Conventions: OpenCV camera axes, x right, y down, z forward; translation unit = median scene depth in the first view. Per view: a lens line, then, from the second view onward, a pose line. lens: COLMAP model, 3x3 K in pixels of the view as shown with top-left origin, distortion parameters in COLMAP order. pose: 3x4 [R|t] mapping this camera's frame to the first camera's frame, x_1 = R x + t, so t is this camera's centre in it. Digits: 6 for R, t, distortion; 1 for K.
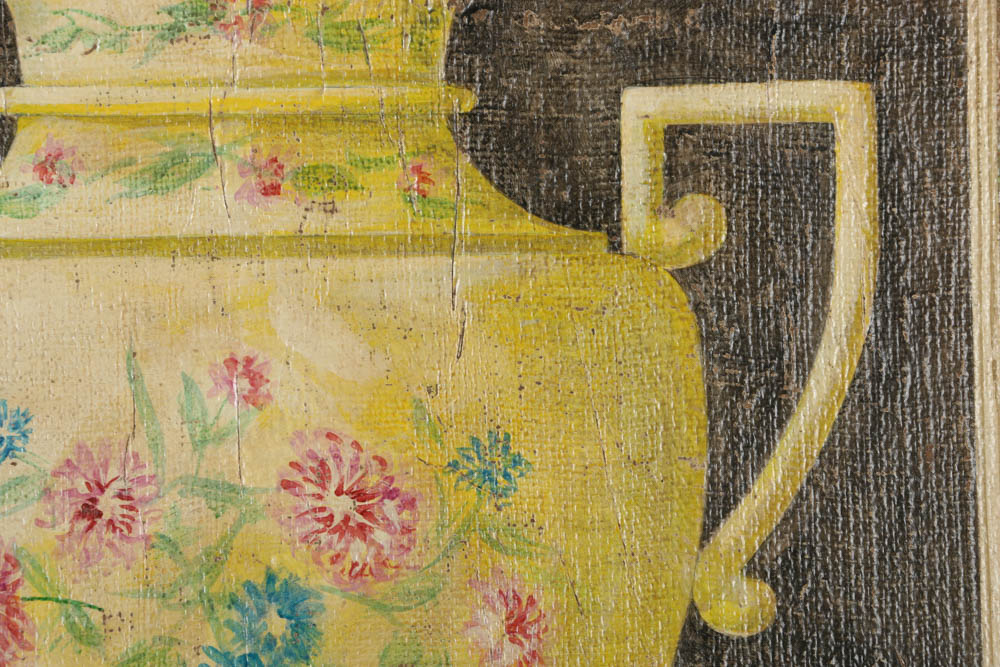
lens RADIAL K [[5298.5, 0, 500.1], [0, 5298.5, 342.9], [0, 0, 1]] dist [1.596004, 0.000000]
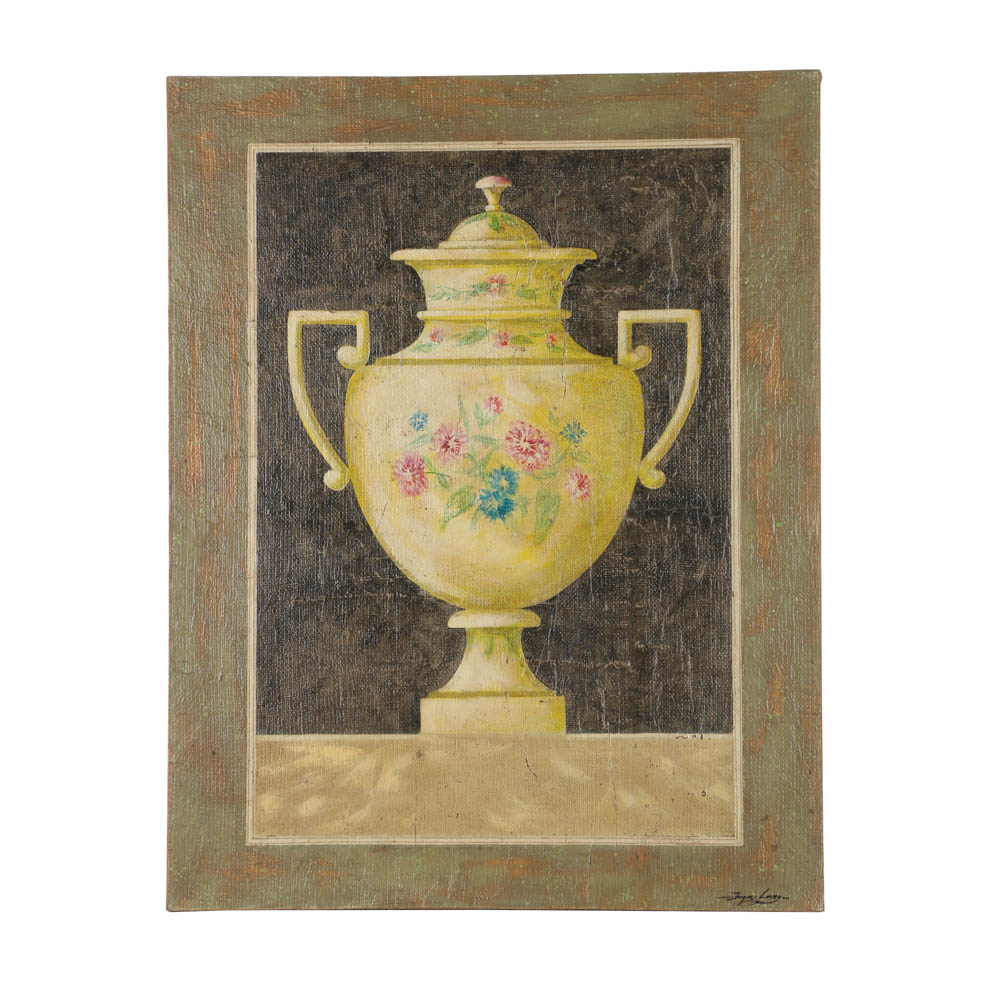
lens RADIAL K [[2320.0, 0, 502.5], [0, 2320.0, 504.1], [0, 0, 1]] dist [0.320097, 0.000000]
pose [[0.998974, 0.015554, -0.042521, 0.015020], [-0.012869, 0.997948, 0.062727, -0.019958], [0.043410, -0.062115, 0.997125, -0.356583]]
